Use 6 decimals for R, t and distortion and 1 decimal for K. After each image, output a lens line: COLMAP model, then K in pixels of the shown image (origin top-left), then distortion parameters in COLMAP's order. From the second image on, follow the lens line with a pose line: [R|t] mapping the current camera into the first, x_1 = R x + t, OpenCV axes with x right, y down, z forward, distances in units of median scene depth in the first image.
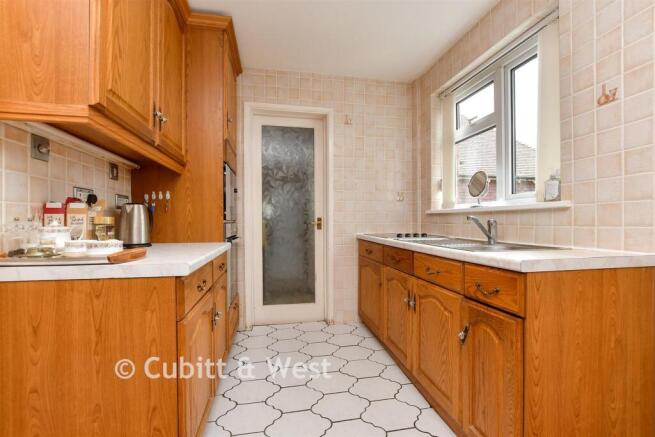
lens RADIAL K [[289.9, 0, 328.8], [0, 289.9, 225.6], [0, 0, 1]] dist [-0.017103, 0.001449]
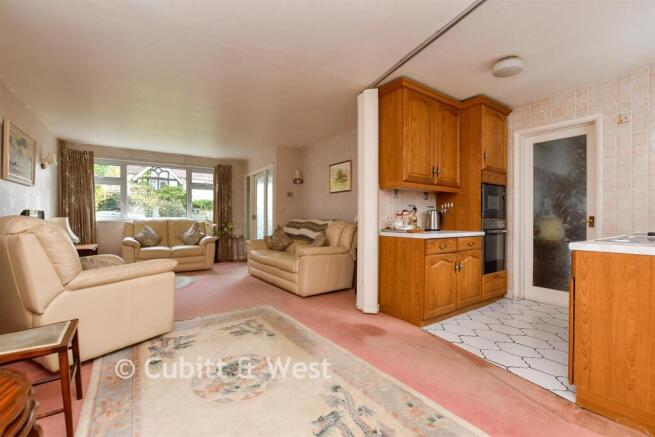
lens RADIAL K [[289.9, 0, 326.5], [0, 289.9, 216.5], [0, 0, 1]] dist [-0.017103, 0.001449]
pose [[0.405548, -0.003063, -0.914069, 0.820195], [-0.019930, 0.999727, -0.012192, 0.009161], [0.913856, 0.023162, 0.405376, -0.494207]]
